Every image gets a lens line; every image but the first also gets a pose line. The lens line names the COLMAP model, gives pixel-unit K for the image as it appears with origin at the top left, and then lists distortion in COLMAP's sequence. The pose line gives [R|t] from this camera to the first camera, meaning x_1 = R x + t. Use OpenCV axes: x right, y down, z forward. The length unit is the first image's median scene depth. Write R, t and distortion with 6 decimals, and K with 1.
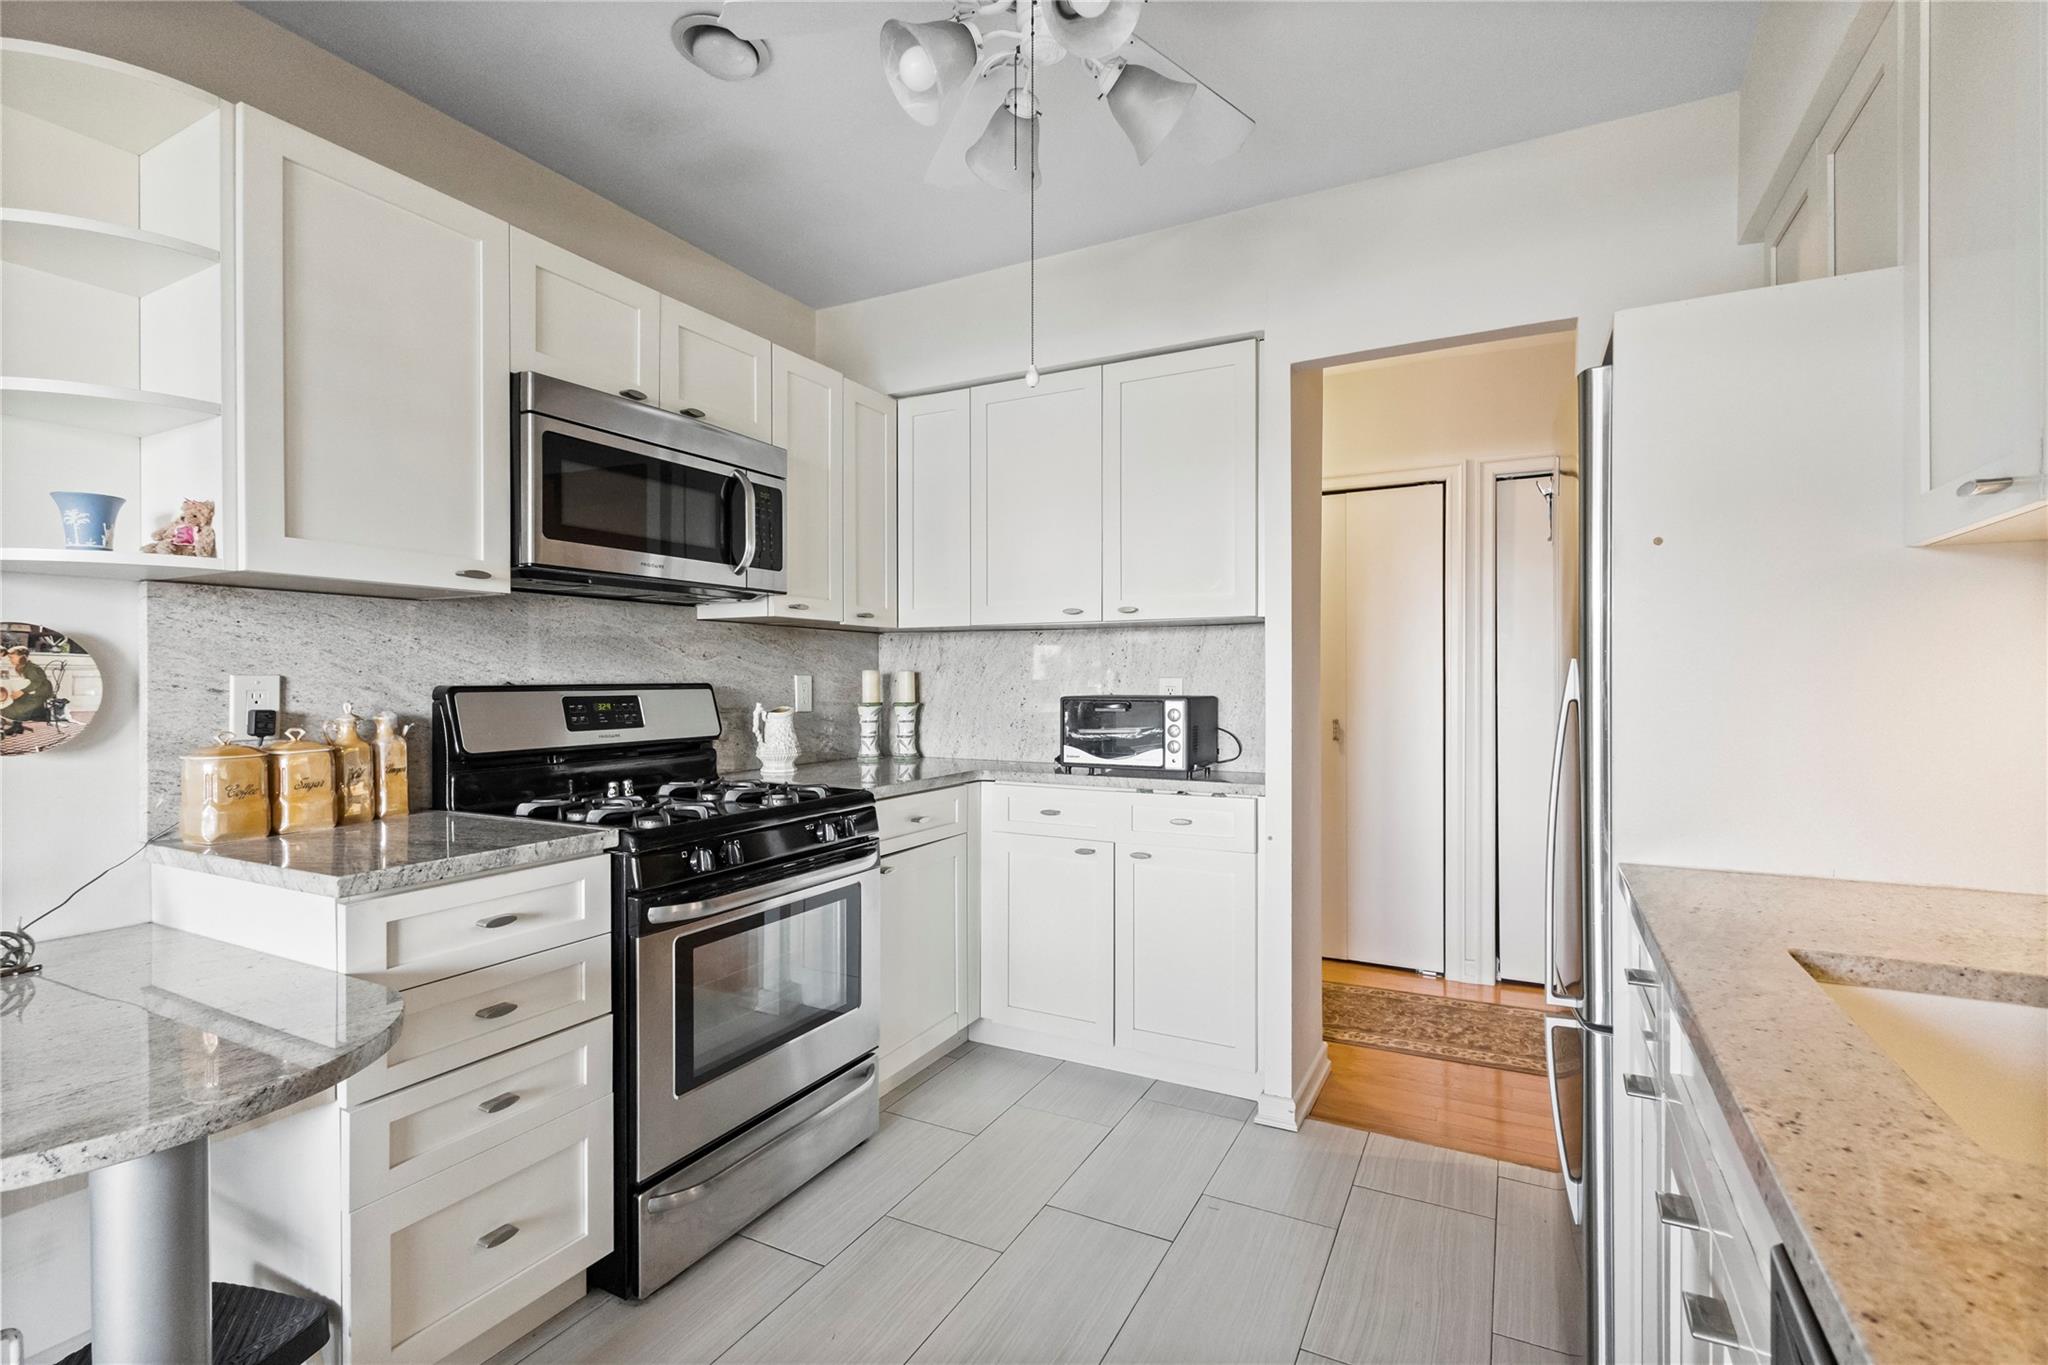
lens RADIAL K [[940.4, 0, 1029.5], [0, 940.4, 686.0], [0, 0, 1]] dist [0.006007, -0.001365]
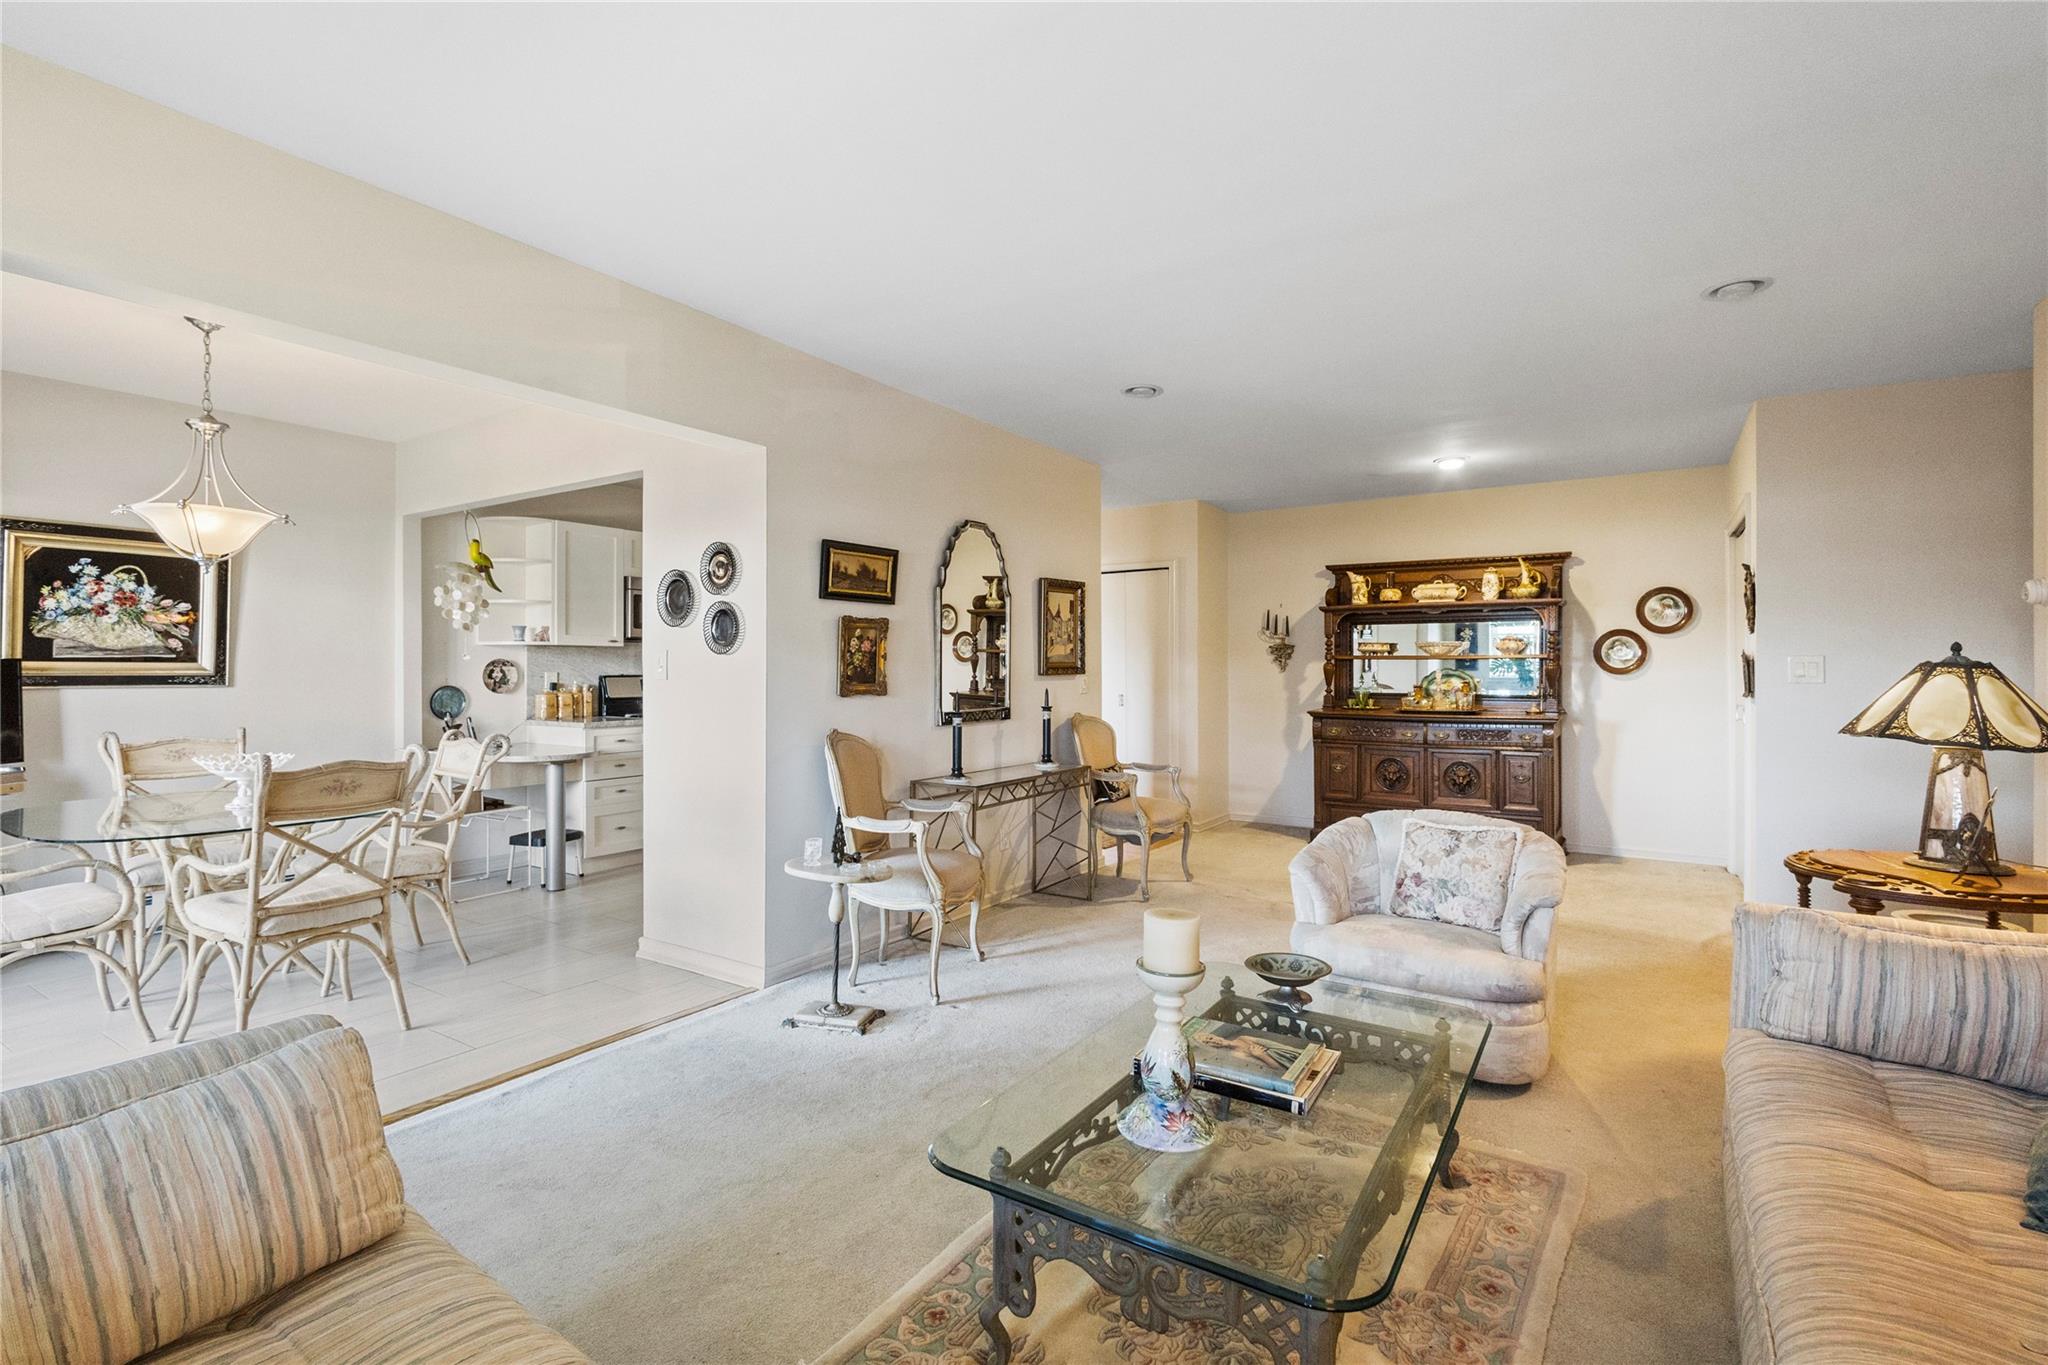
lens RADIAL K [[940.4, 0, 1042.3], [0, 940.4, 667.5], [0, 0, 1]] dist [0.006007, -0.001365]
pose [[0.996756, -0.004887, -0.080338, 0.921802], [0.003887, 0.999913, -0.012598, 0.015367], [0.080393, 0.012244, 0.996688, -1.700999]]
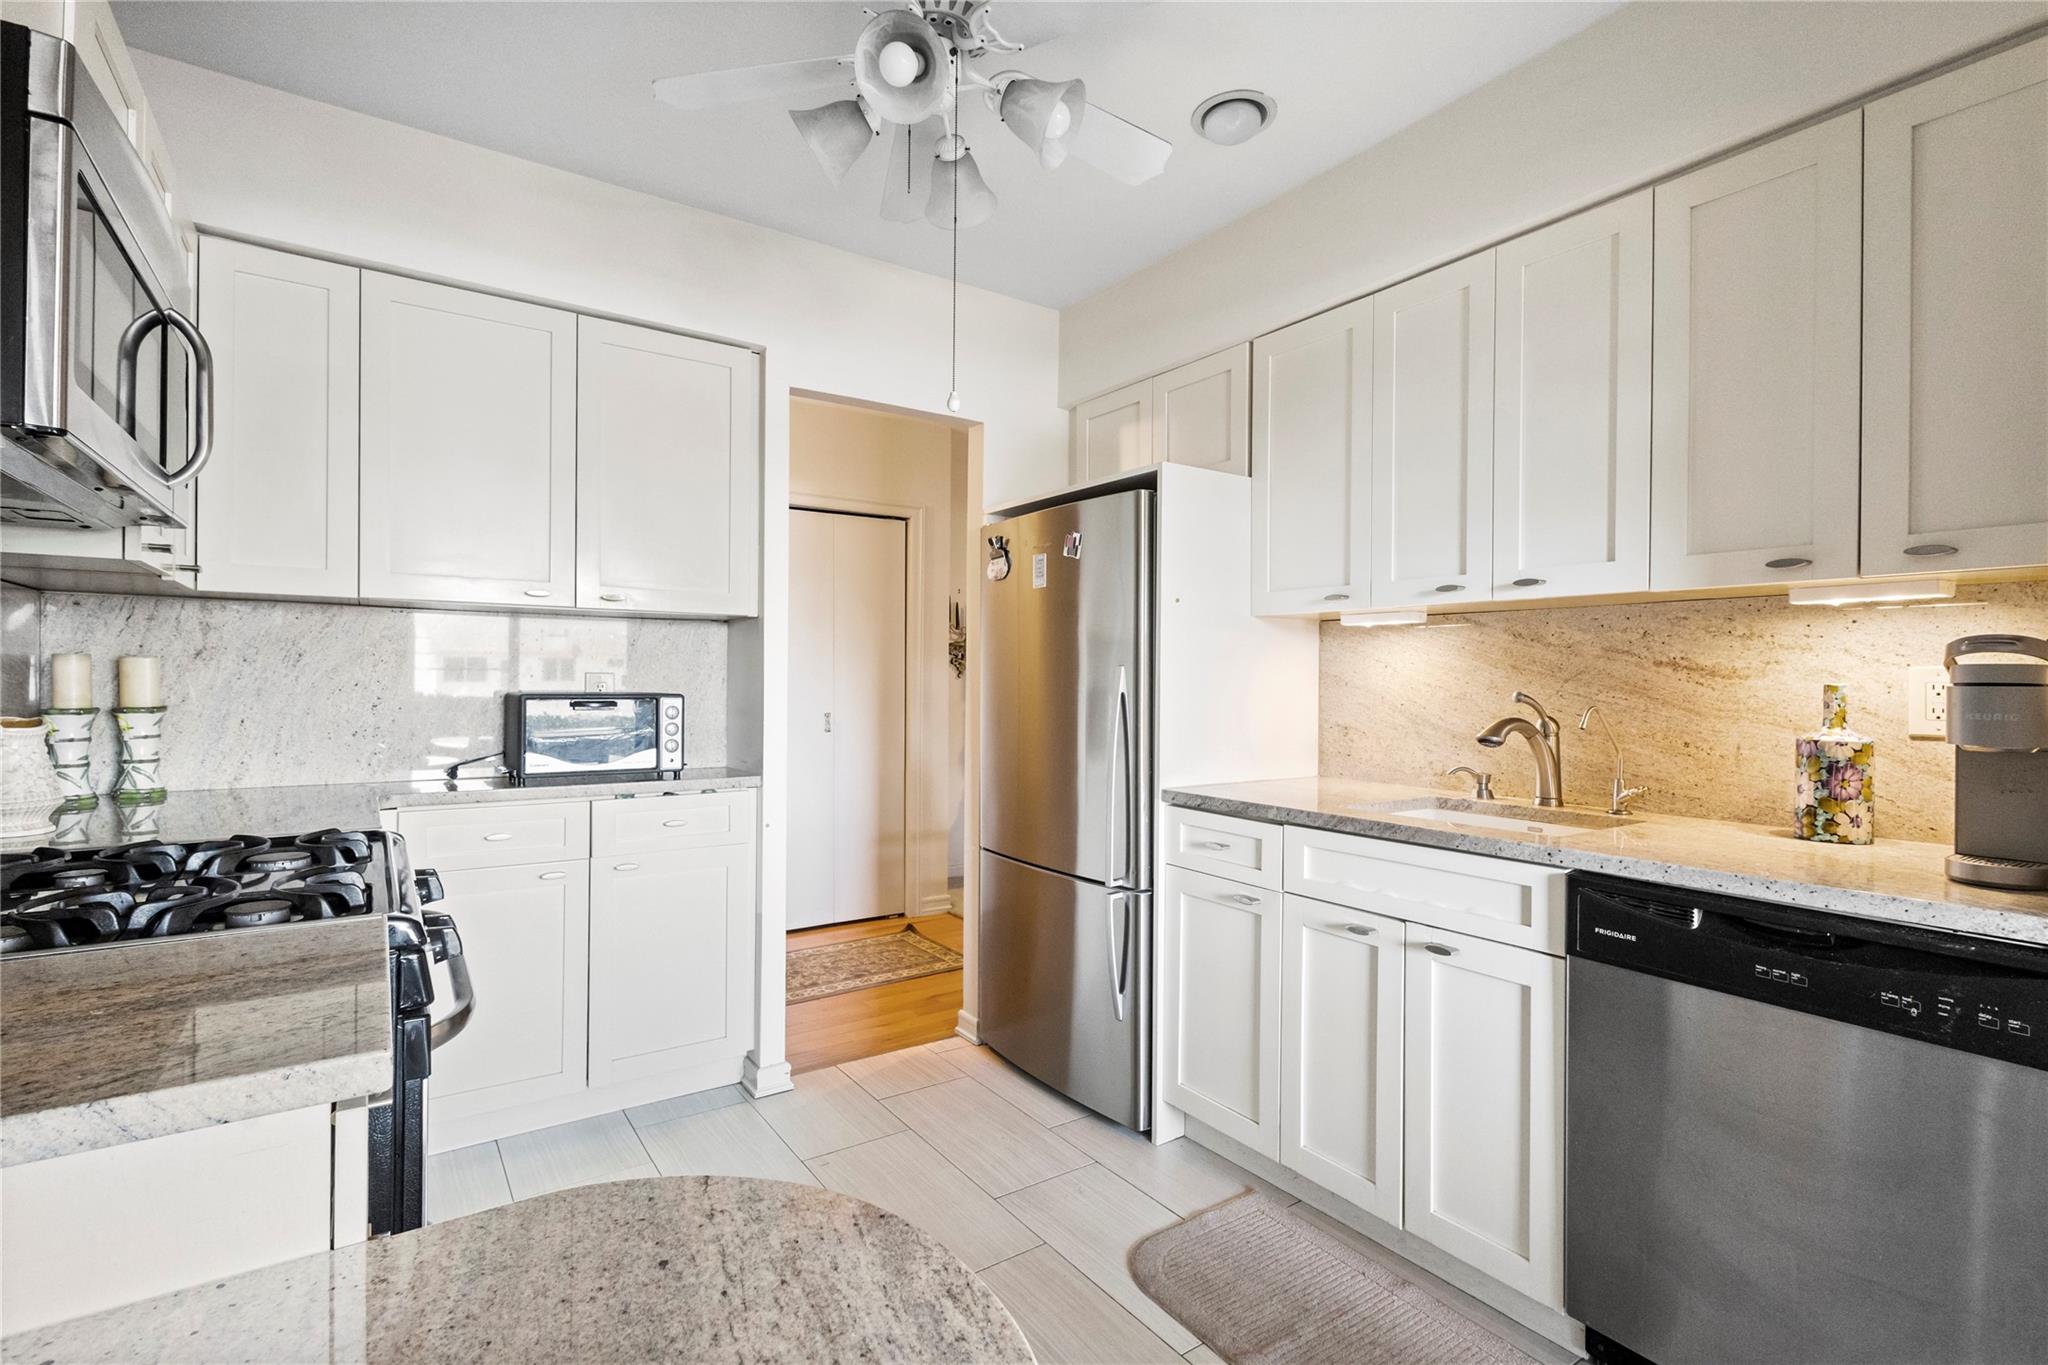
lens RADIAL K [[940.4, 0, 1038.7], [0, 940.4, 685.2], [0, 0, 1]] dist [0.006007, -0.001365]
pose [[0.462087, 0.000585, 0.886835, -0.603265], [-0.003277, 0.999994, 0.001048, 0.000883], [-0.886829, -0.003390, 0.462086, 0.260324]]
